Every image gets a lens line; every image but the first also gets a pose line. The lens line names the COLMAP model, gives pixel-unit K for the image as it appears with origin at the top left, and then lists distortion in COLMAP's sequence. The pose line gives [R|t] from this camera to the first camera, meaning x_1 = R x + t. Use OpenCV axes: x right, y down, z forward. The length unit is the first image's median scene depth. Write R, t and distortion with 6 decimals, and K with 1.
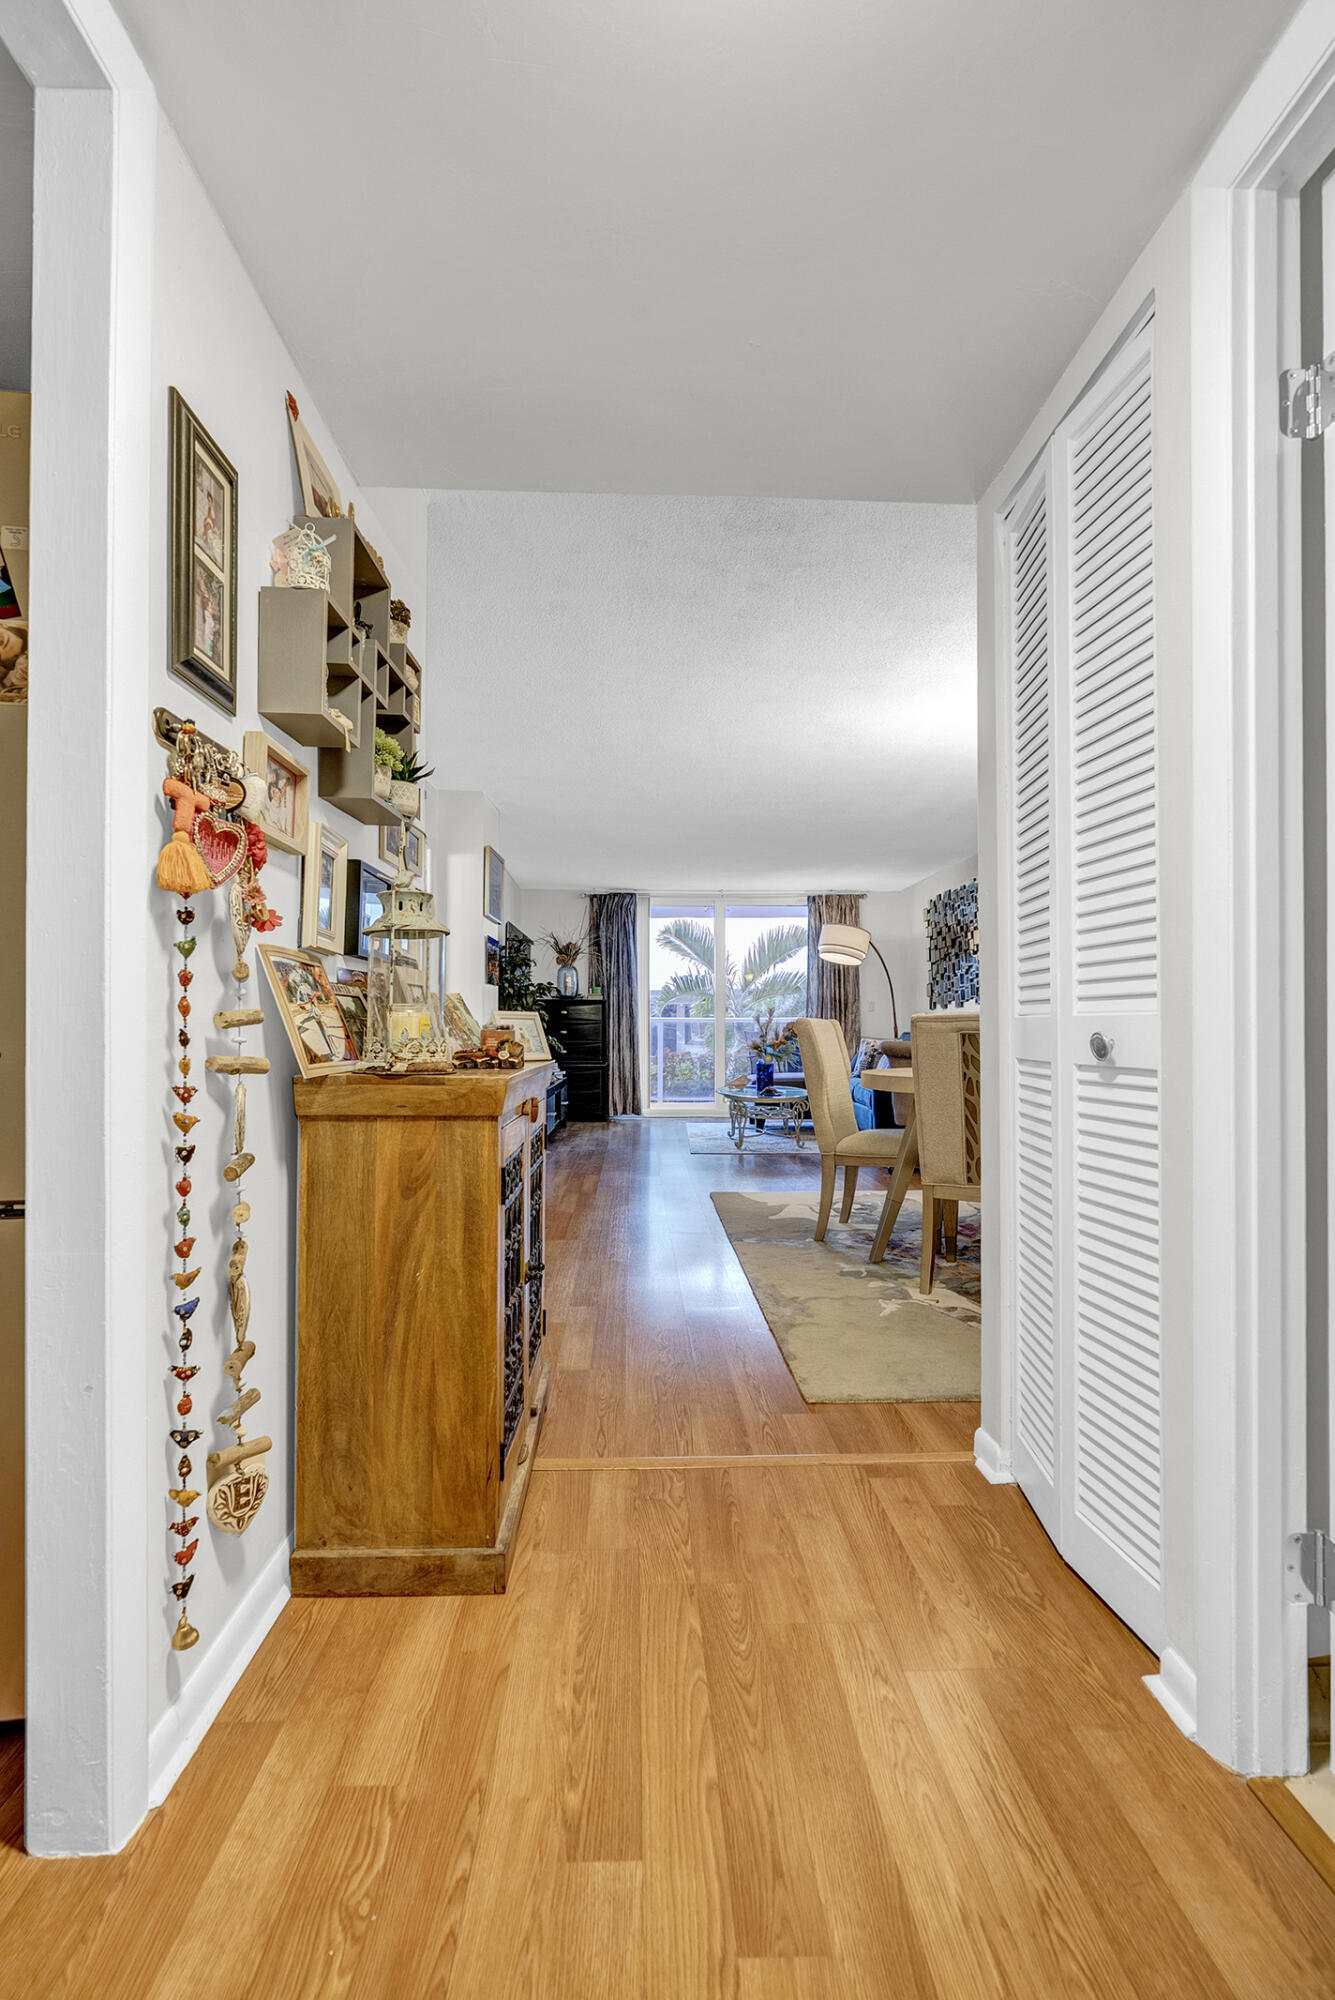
lens RADIAL K [[905.2, 0, 668.4], [0, 905.2, 967.5], [0, 0, 1]] dist [-0.001608, 0.001098]
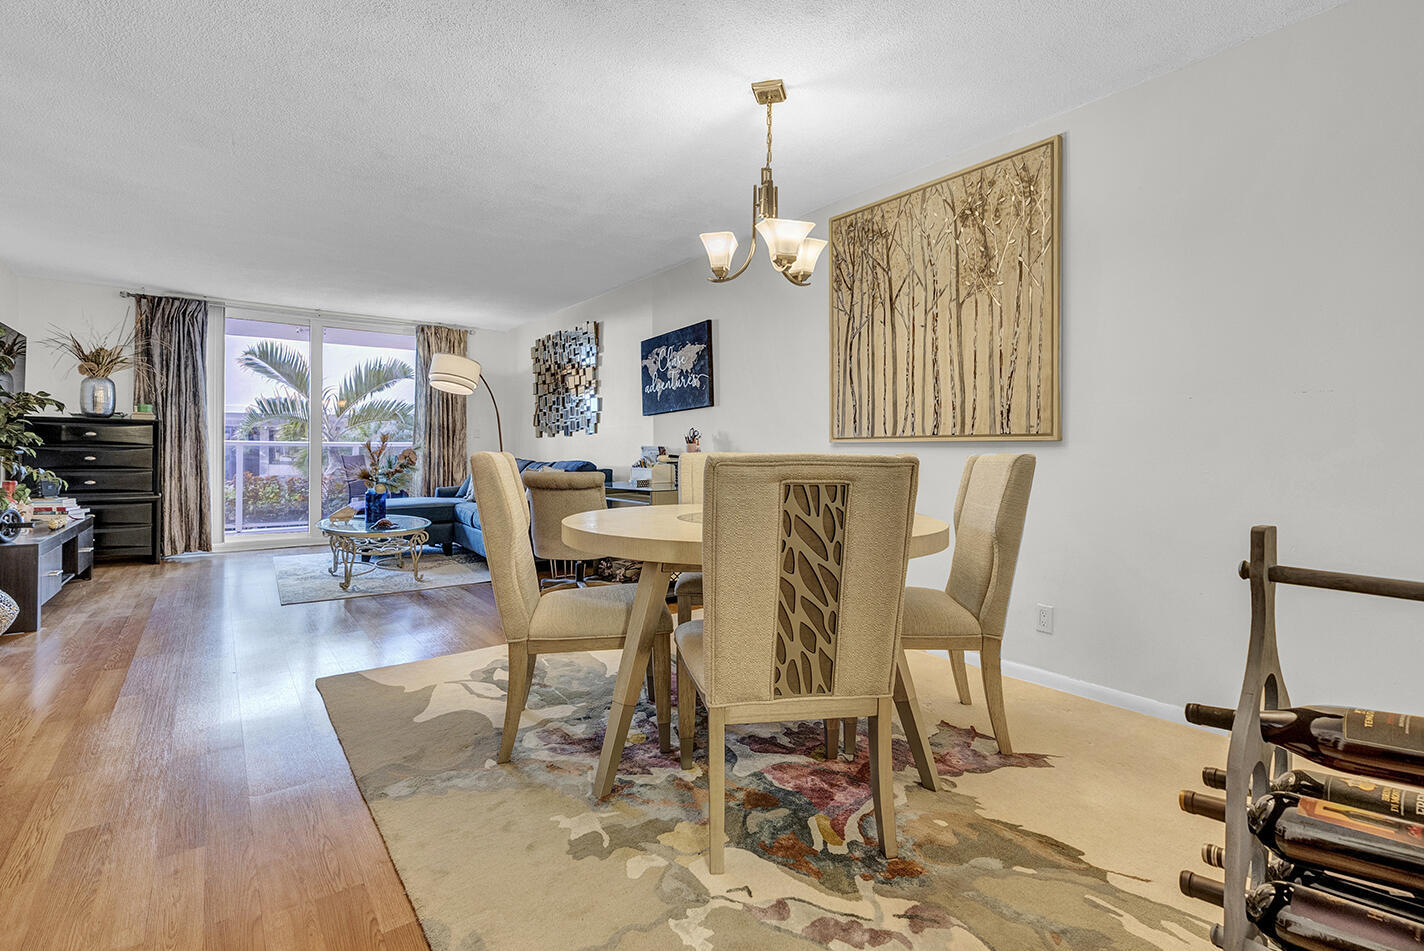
lens RADIAL K [[647.9, 0, 712.8], [0, 647.9, 447.5], [0, 0, 1]] dist [-0.001111, 0.000628]
pose [[0.813790, 0.006826, 0.581119, 0.000191], [-0.044447, 0.997733, 0.050523, 0.007712], [-0.579457, -0.066944, 0.812249, 0.203886]]
